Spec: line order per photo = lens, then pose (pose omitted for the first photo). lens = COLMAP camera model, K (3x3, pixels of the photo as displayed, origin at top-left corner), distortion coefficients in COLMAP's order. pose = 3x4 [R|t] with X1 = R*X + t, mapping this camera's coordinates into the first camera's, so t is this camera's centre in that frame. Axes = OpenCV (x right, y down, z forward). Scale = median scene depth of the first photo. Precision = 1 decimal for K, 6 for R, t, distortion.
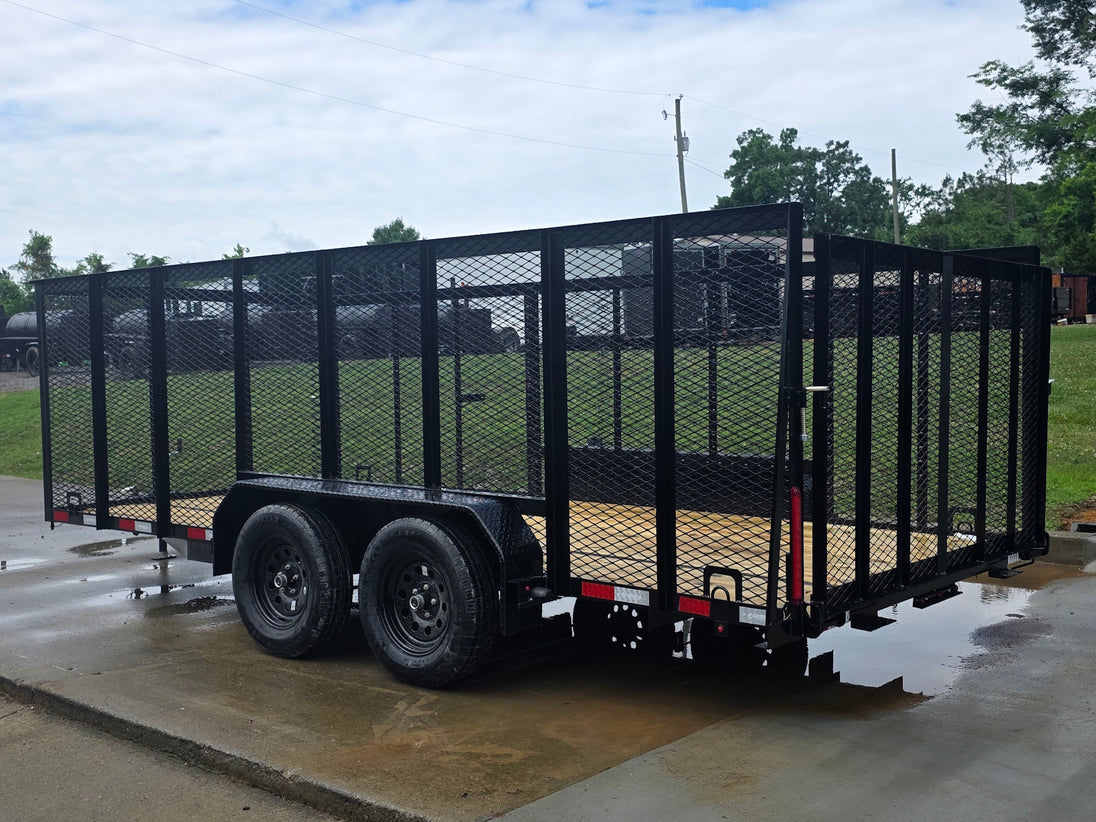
lens RADIAL K [[1284.1, 0, 547.1], [0, 1284.1, 402.1], [0, 0, 1]] dist [0.057976, 0.000000]
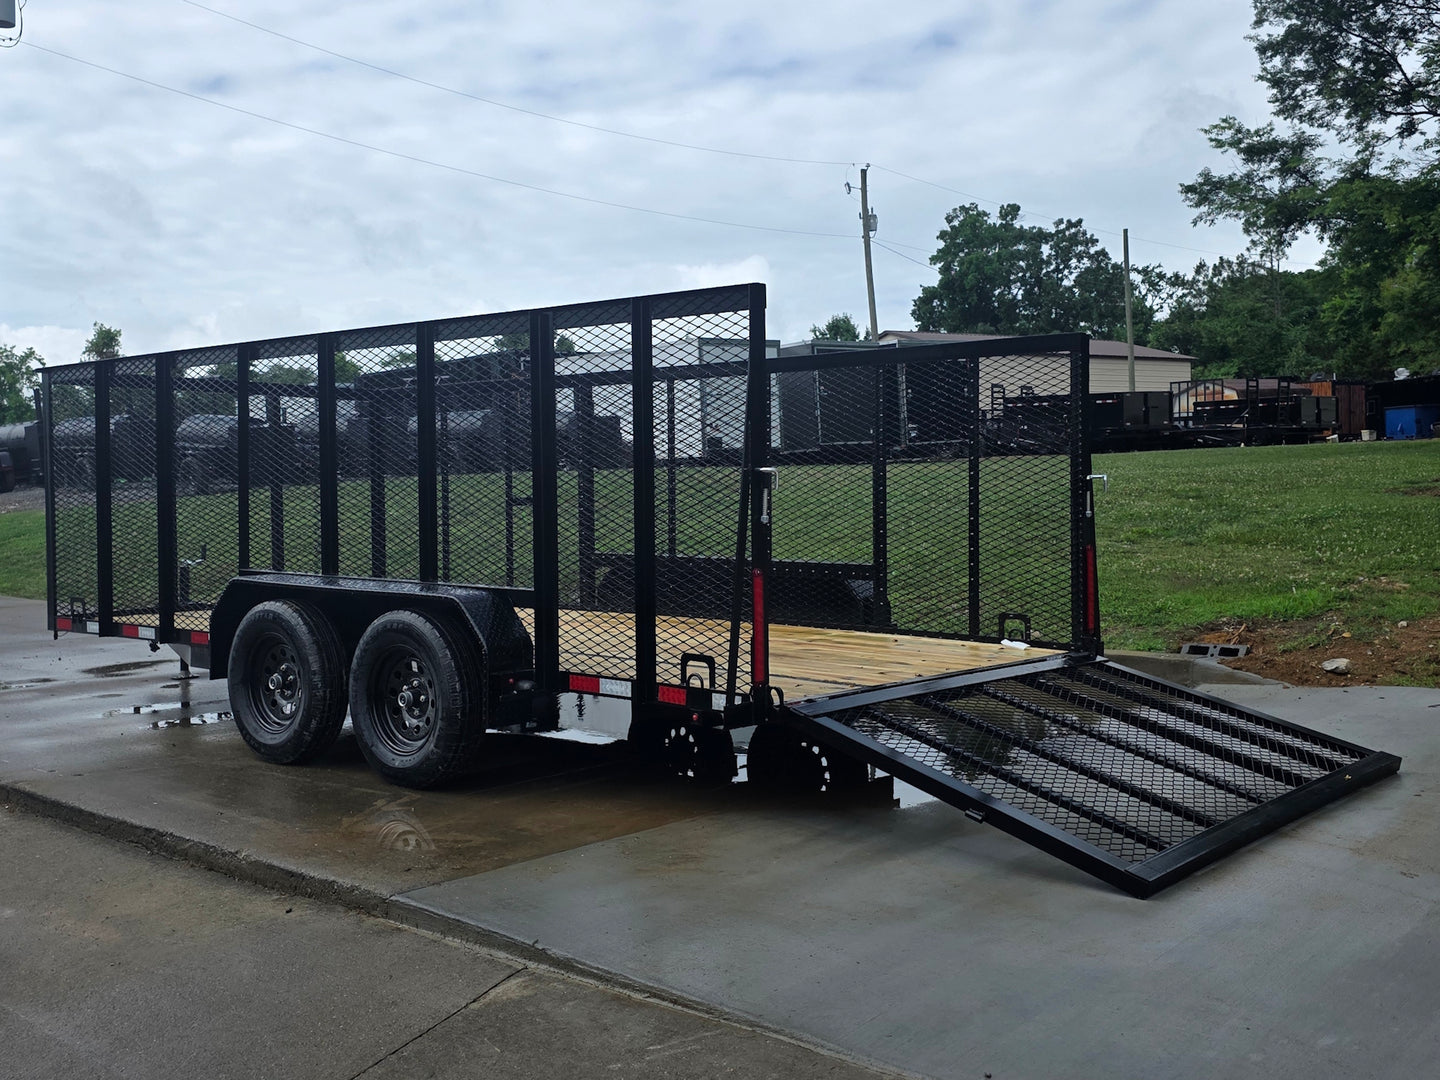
lens RADIAL K [[1573.3, 0, 675.3], [0, 1573.3, 507.1], [0, 0, 1]] dist [0.058369, 0.000000]
pose [[0.999489, 0.005629, -0.031479, 0.090419], [-0.006242, 0.999792, -0.019427, 0.023392], [0.031363, 0.019613, 0.999316, -0.110623]]
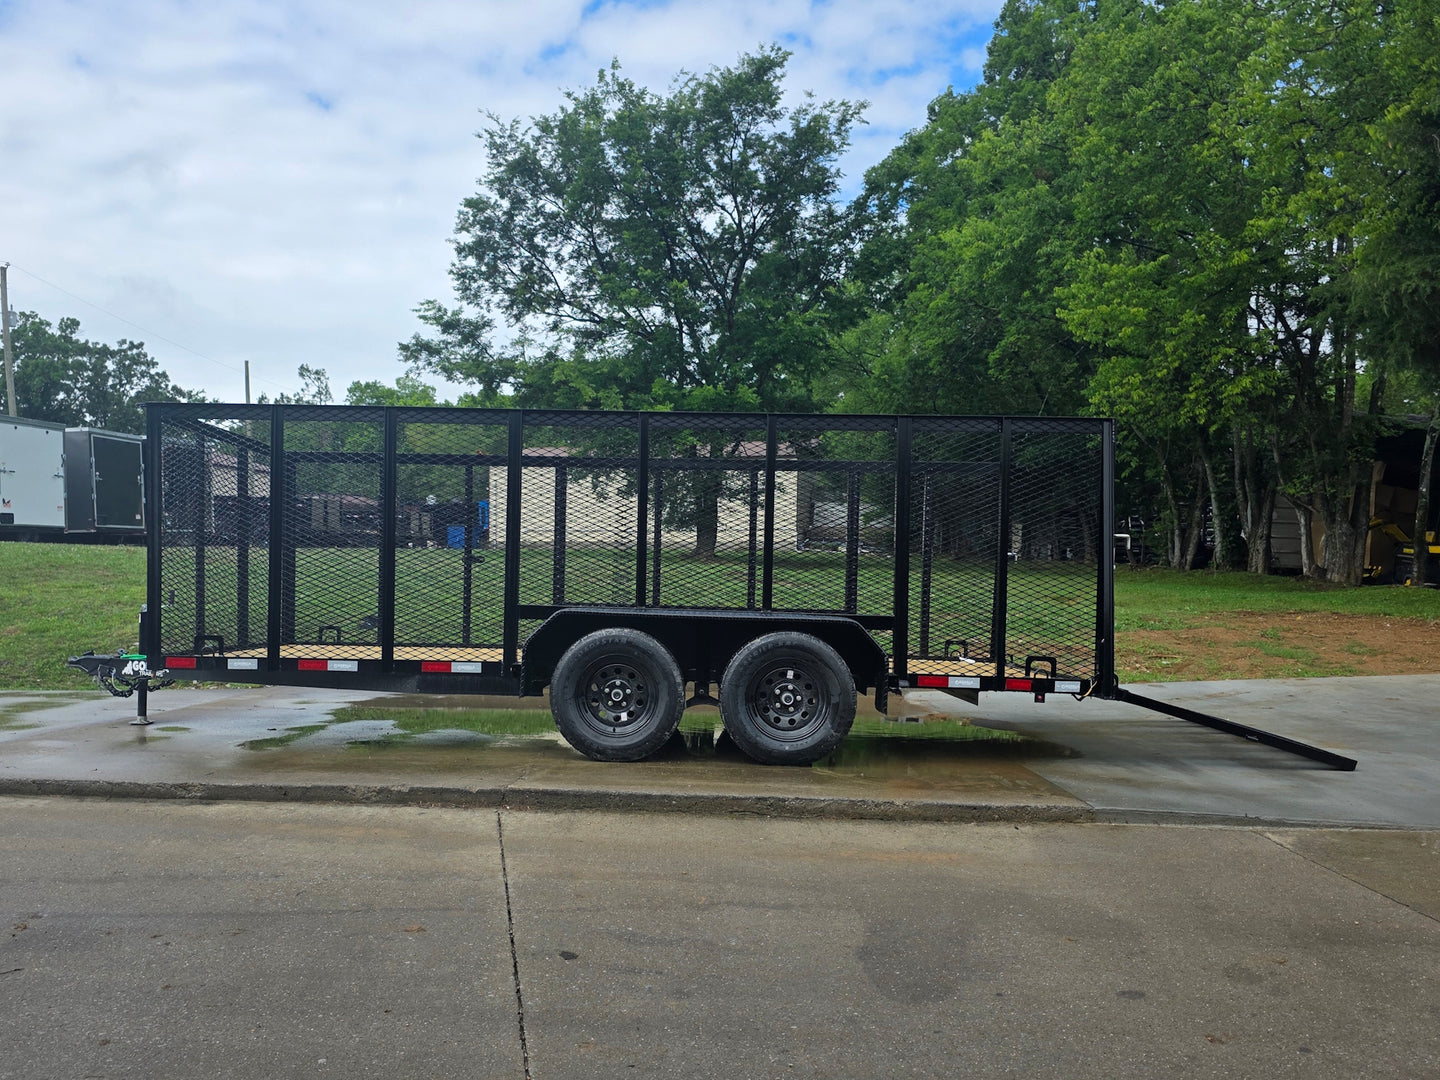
lens RADIAL K [[1306.8, 0, 720.8], [0, 1306.8, 546.3], [0, 0, 1]] dist [0.043416, 0.000000]
pose [[0.762663, 0.054287, 0.644514, -0.662043], [-0.013298, 0.997577, -0.068290, 0.063664], [-0.646660, 0.043511, 0.761537, 0.042053]]
